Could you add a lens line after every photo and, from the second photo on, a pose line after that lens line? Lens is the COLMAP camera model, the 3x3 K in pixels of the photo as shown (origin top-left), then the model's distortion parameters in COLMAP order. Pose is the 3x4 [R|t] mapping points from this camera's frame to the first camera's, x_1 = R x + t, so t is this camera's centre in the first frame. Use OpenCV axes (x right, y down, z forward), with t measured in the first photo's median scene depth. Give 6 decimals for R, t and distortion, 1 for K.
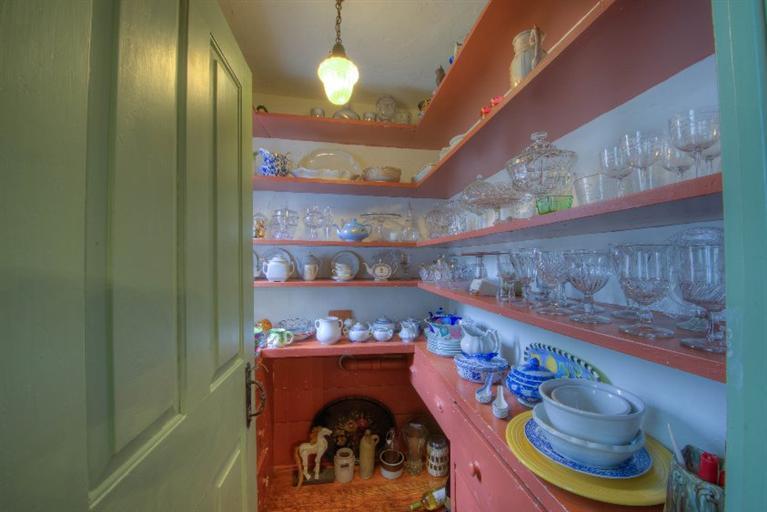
lens RADIAL K [[306.8, 0, 385.2], [0, 306.8, 255.2], [0, 0, 1]] dist [-0.019318, -0.000766]
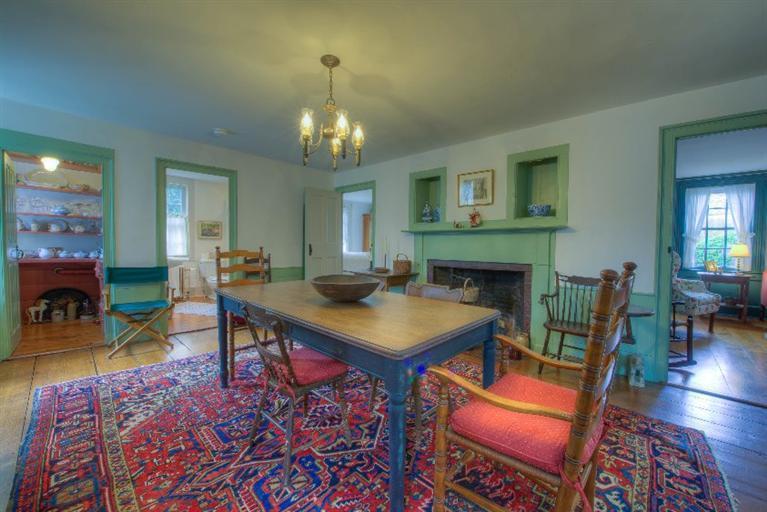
lens RADIAL K [[306.8, 0, 385.2], [0, 306.8, 255.2], [0, 0, 1]] dist [-0.019318, -0.000766]
pose [[0.786152, -0.002459, 0.618028, 0.403822], [-0.028704, 0.998768, 0.040487, 0.092560], [-0.617366, -0.049569, 0.785113, -2.204851]]
